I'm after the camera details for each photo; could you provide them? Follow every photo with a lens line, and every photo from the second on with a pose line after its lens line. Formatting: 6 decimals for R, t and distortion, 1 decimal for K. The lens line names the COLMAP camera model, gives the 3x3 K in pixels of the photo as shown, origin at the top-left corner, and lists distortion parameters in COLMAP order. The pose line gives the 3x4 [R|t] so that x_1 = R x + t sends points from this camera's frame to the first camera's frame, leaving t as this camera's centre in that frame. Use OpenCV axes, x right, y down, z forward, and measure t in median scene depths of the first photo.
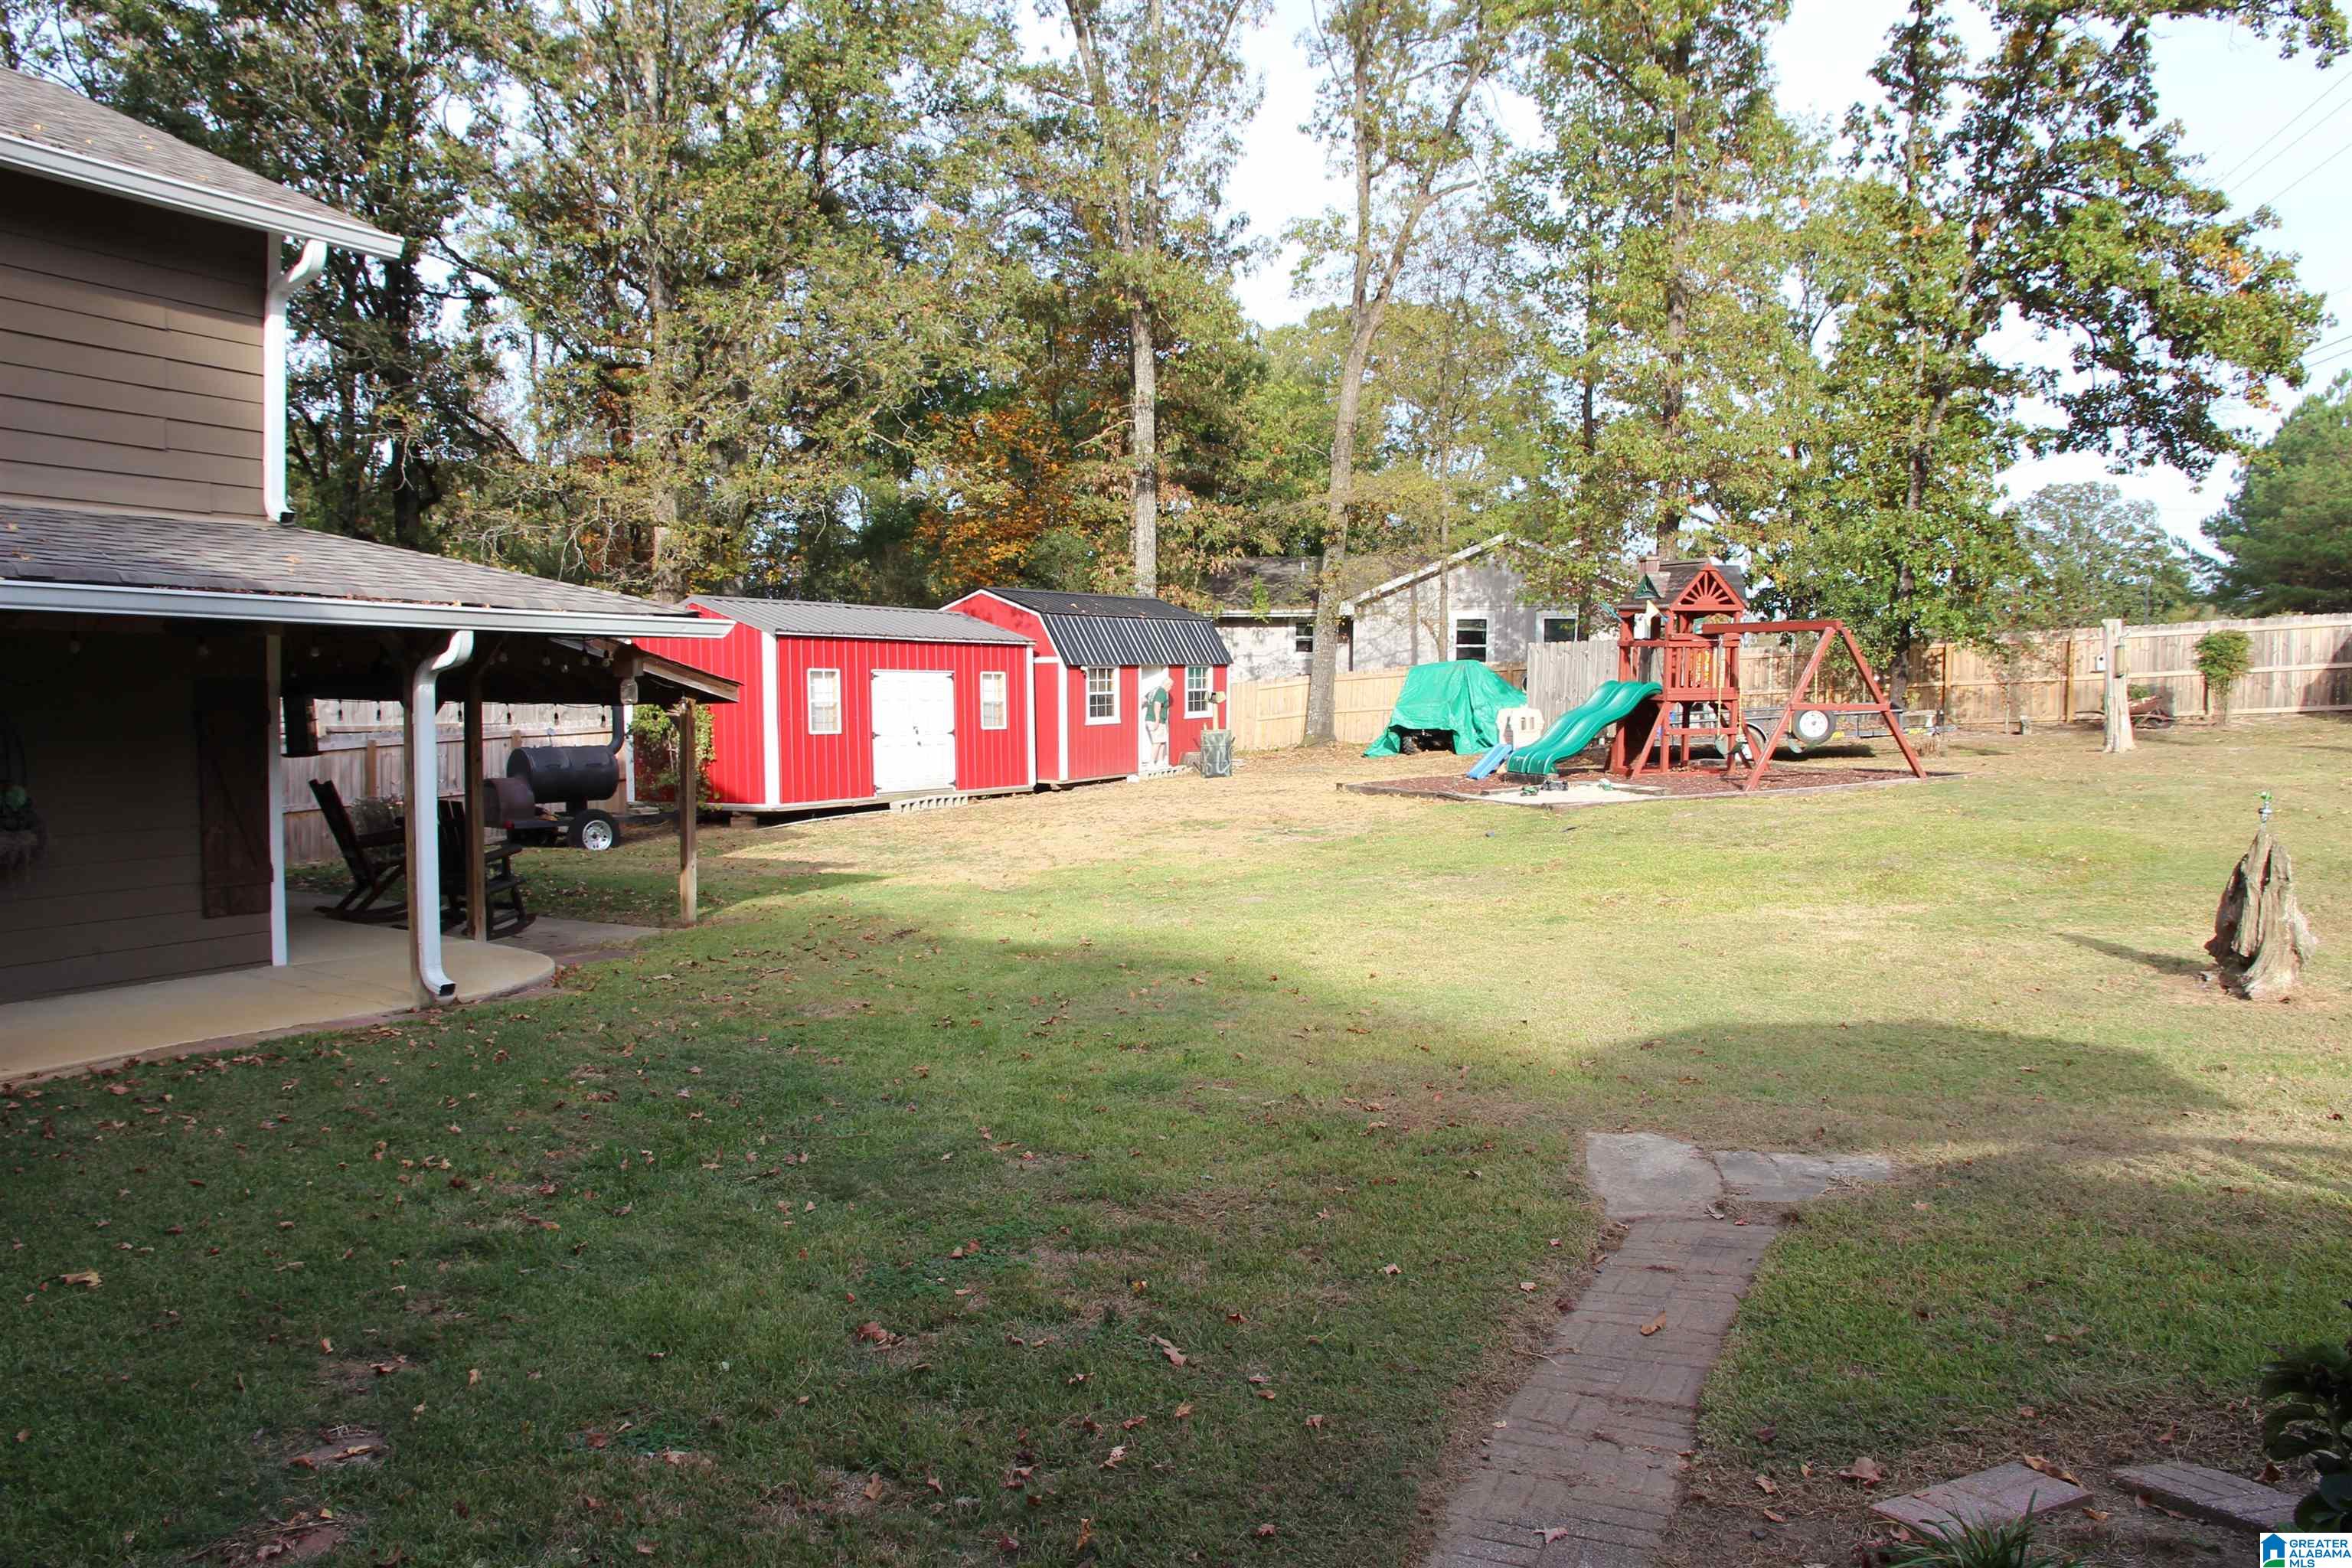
lens RADIAL K [[1600.1, 0, 1183.4], [0, 1600.1, 739.6], [0, 0, 1]] dist [-0.101472, 0.080850]
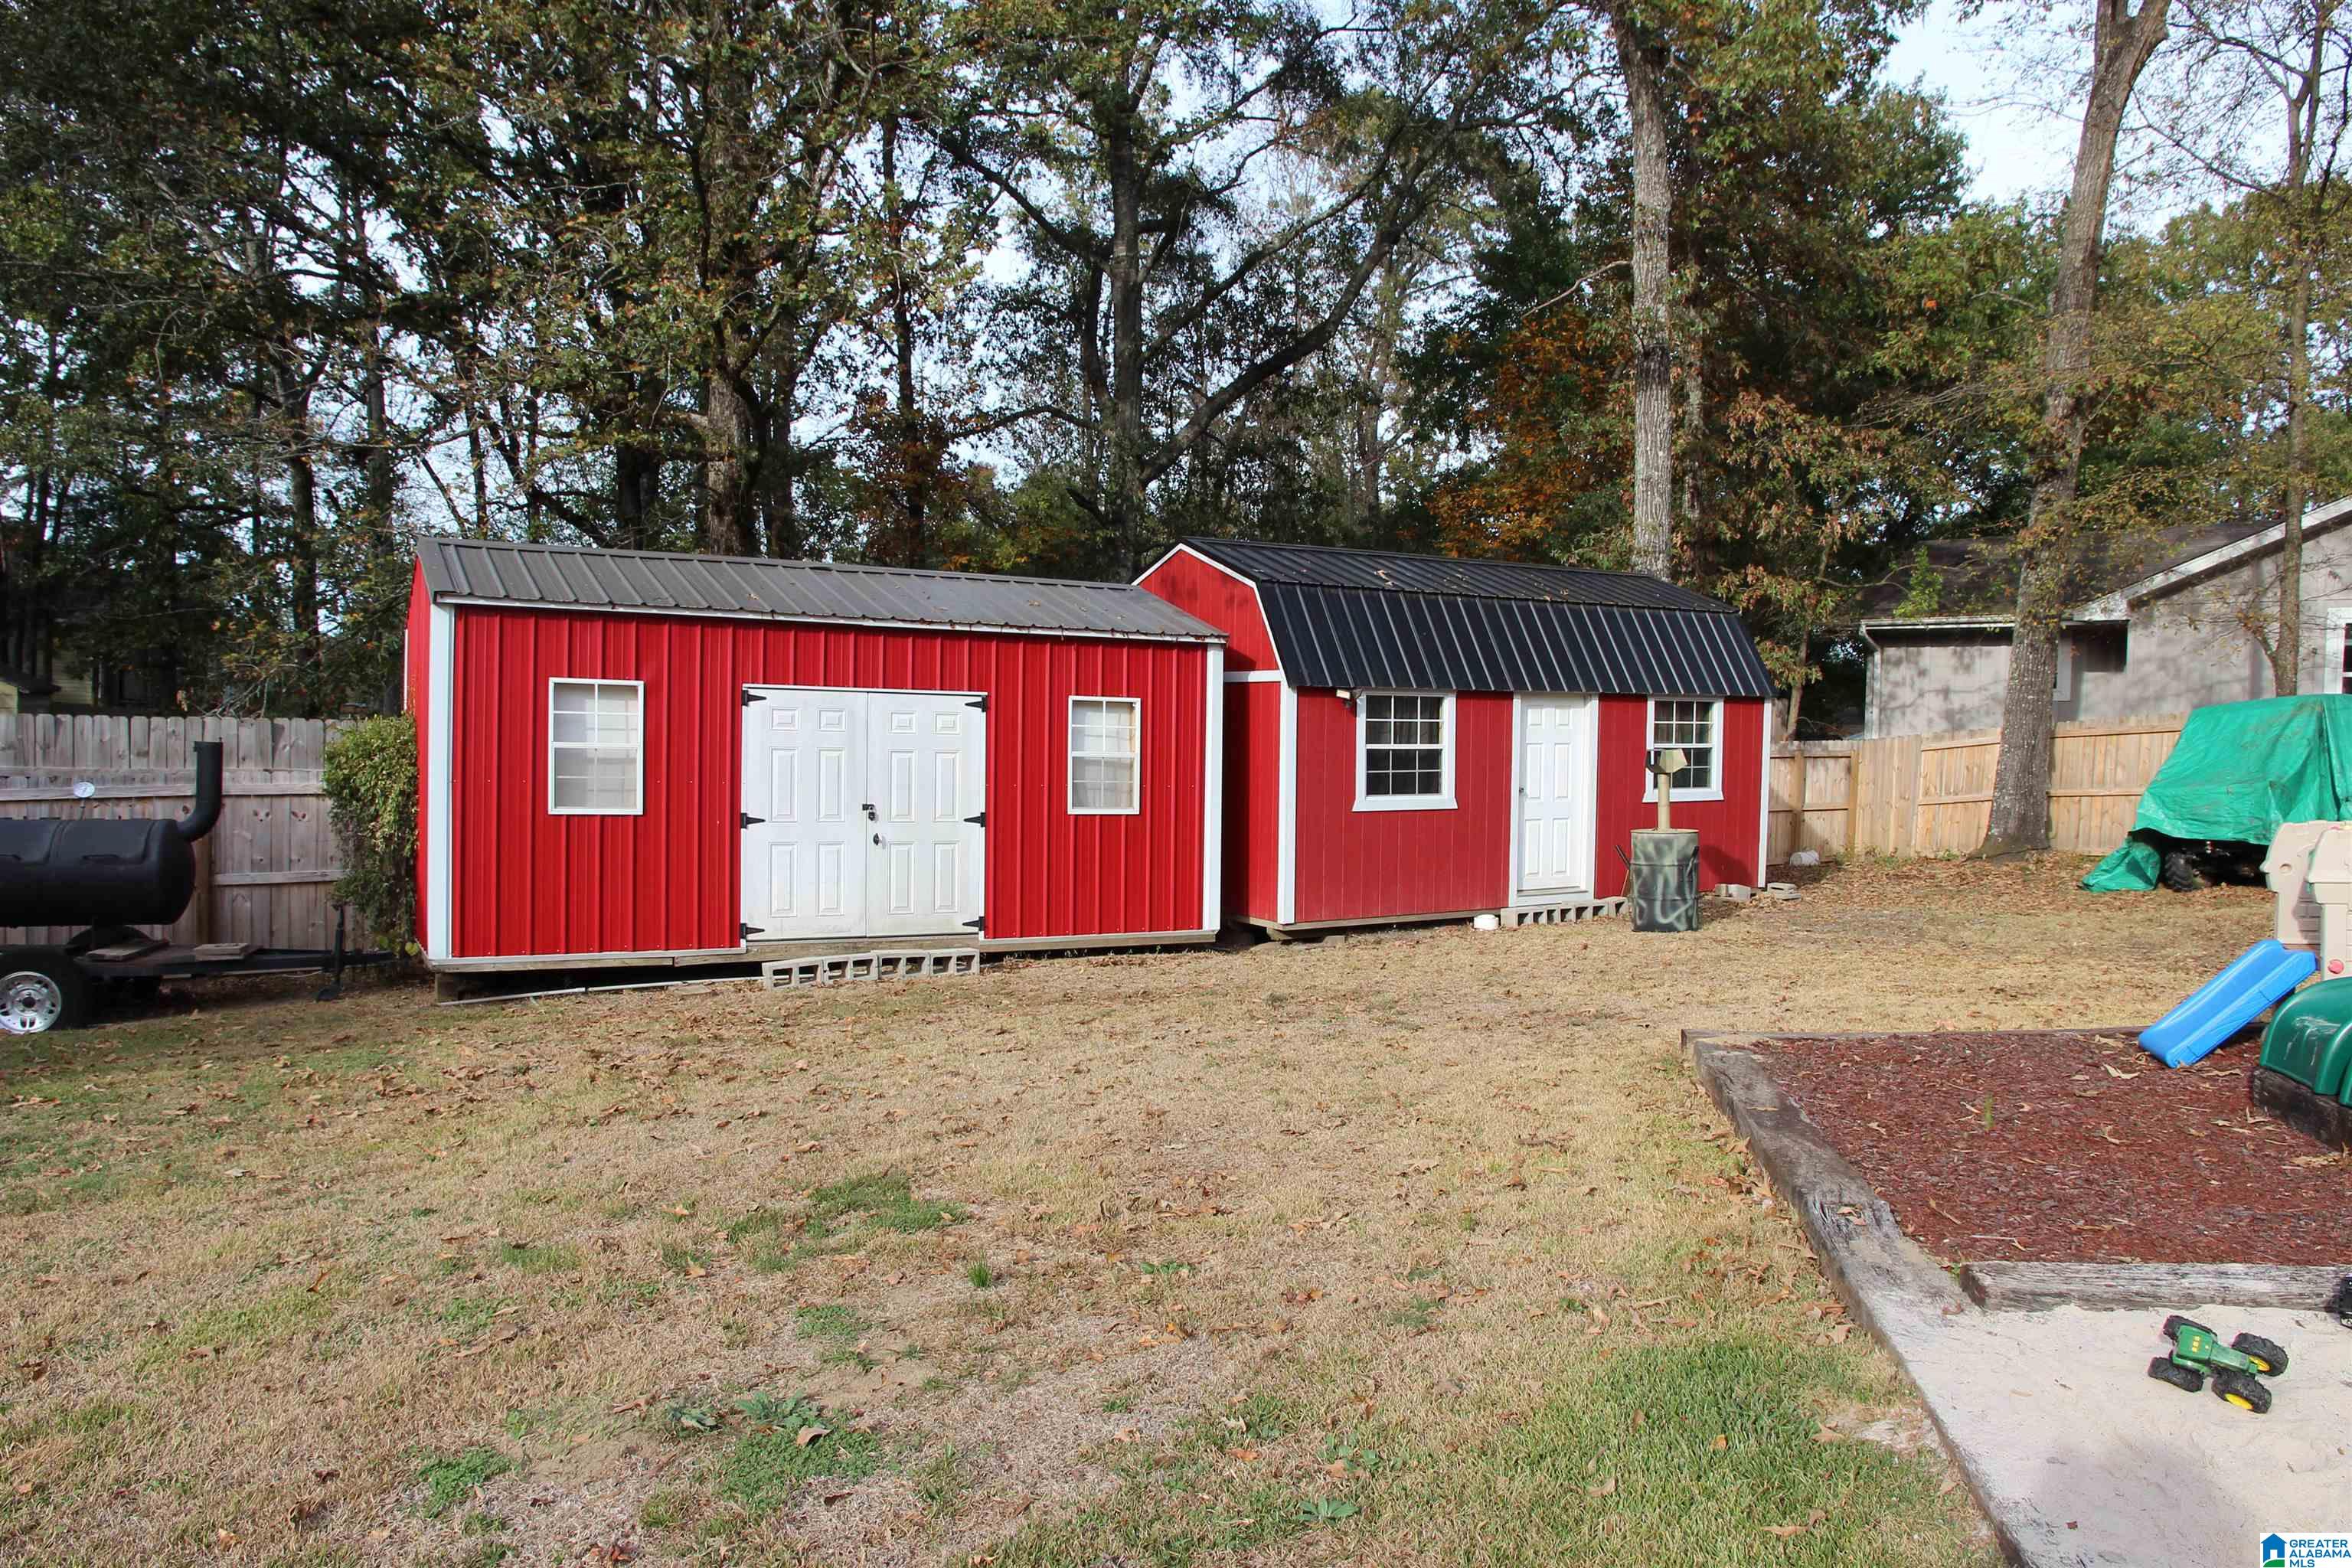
lens RADIAL K [[1600.1, 0, 1183.4], [0, 1600.1, 739.6], [0, 0, 1]] dist [-0.101472, 0.080850]
pose [[0.868551, 0.020795, -0.495163, 0.135249], [-0.035629, 0.999154, -0.020536, -0.018891], [0.494317, 0.035479, 0.868557, 0.548659]]
